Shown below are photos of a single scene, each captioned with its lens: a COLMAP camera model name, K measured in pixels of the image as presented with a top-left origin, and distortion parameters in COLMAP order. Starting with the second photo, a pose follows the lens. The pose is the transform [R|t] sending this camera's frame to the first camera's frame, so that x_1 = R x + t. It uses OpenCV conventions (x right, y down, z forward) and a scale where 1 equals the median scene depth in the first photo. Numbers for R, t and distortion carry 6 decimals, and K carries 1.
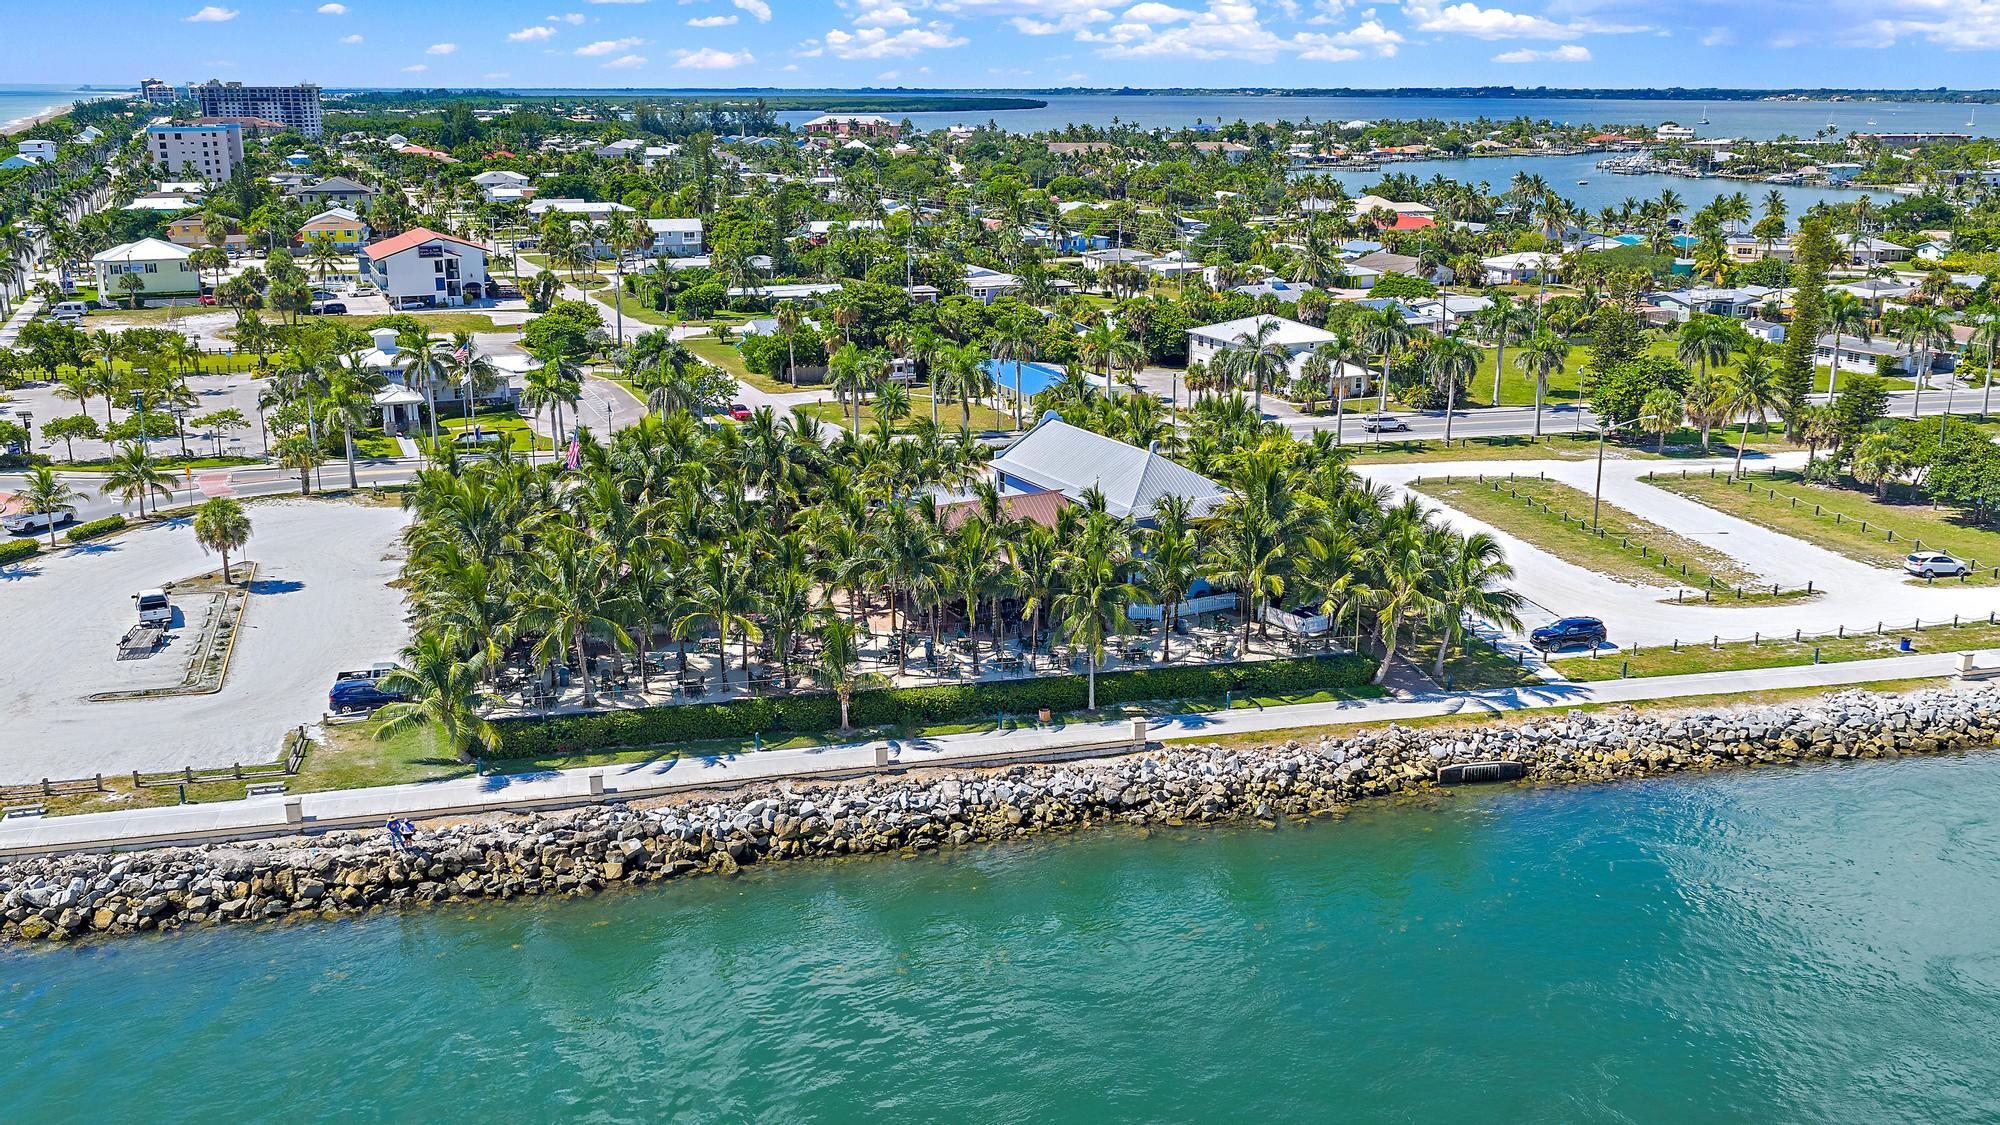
lens RADIAL K [[1620.7, 0, 998.4], [0, 1620.7, 563.7], [0, 0, 1]] dist [0.008244, -0.006547]
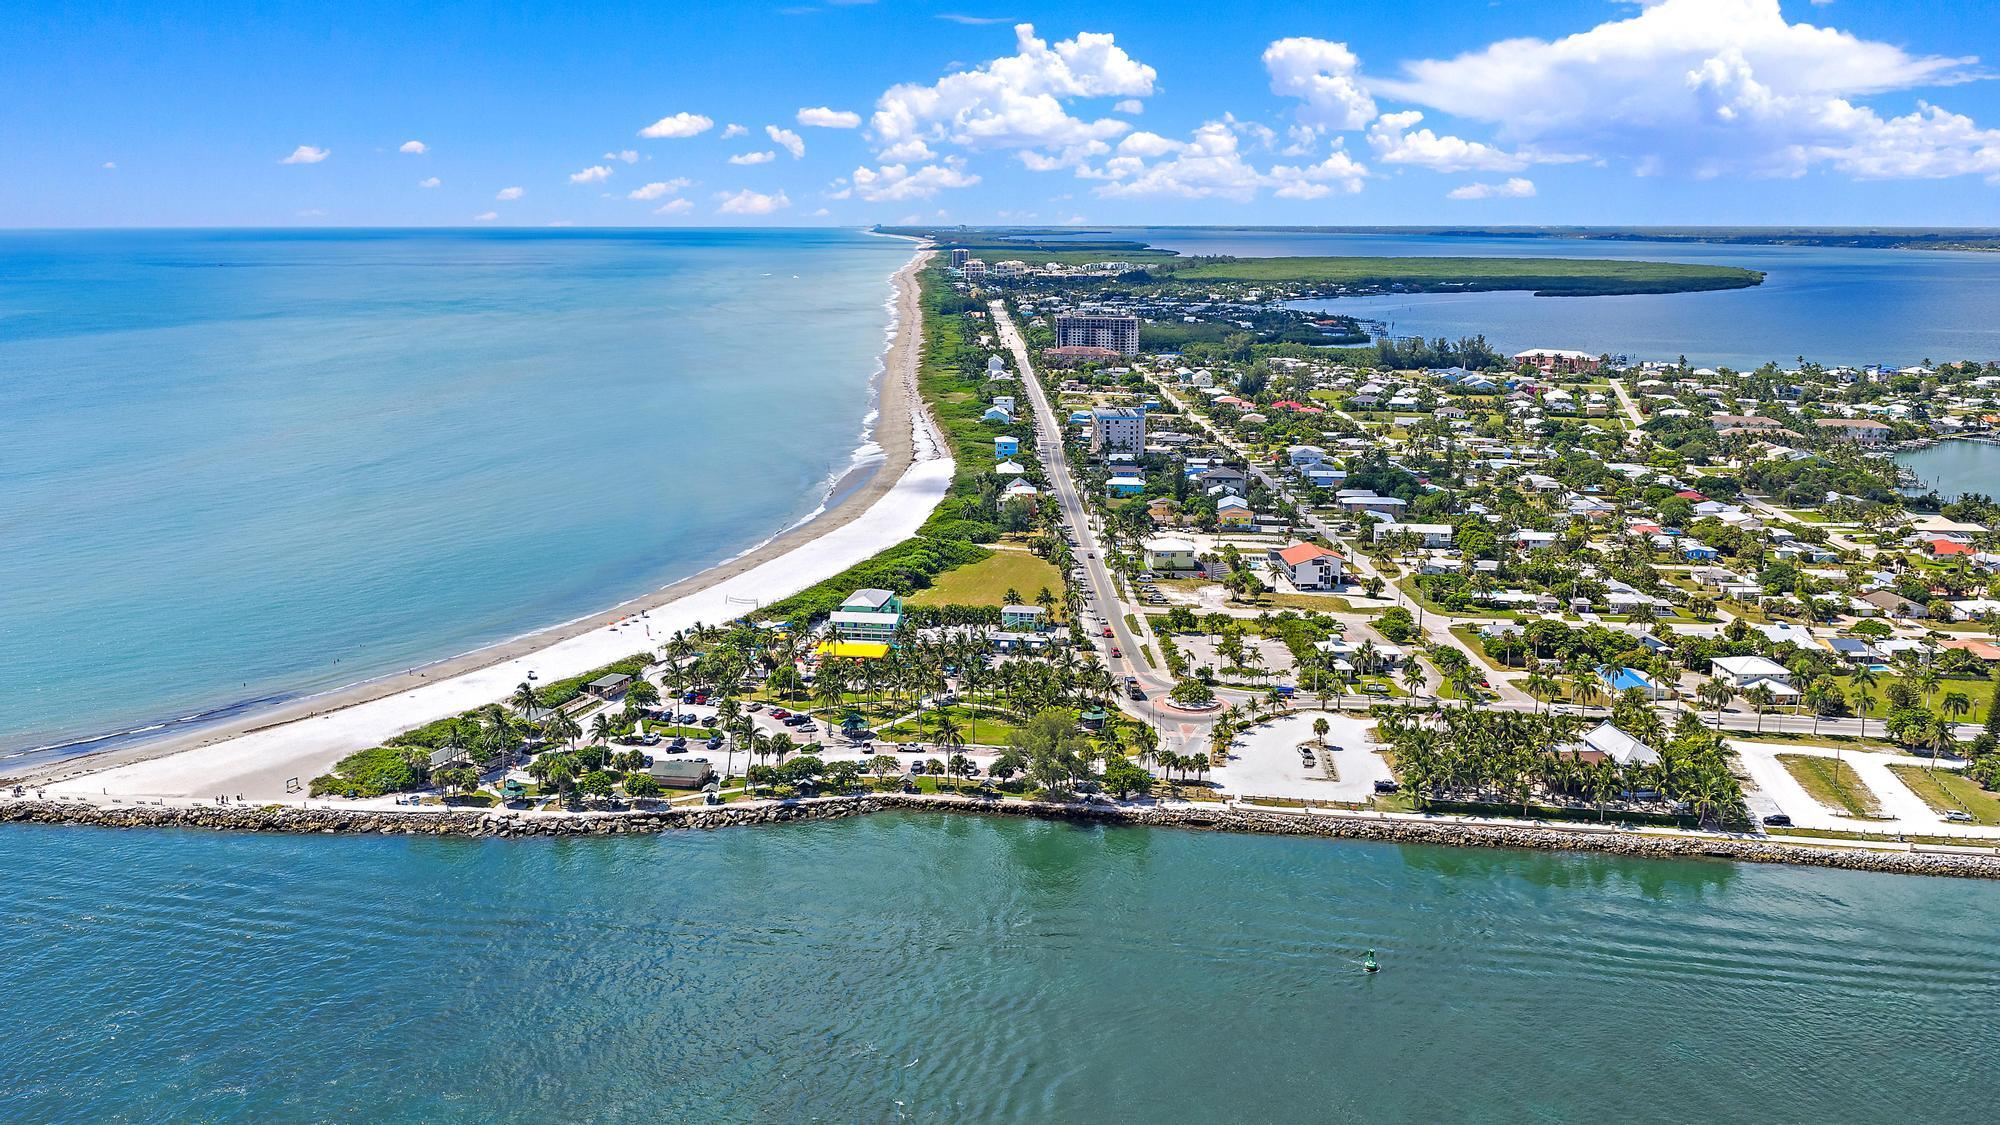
lens RADIAL K [[1620.7, 0, 1000.2], [0, 1620.7, 571.0], [0, 0, 1]] dist [0.008244, -0.006547]
pose [[0.915389, 0.077761, -0.394988, 0.204515], [-0.104209, 0.993495, -0.045917, -0.140630], [0.388848, 0.083193, 0.917538, -2.622092]]
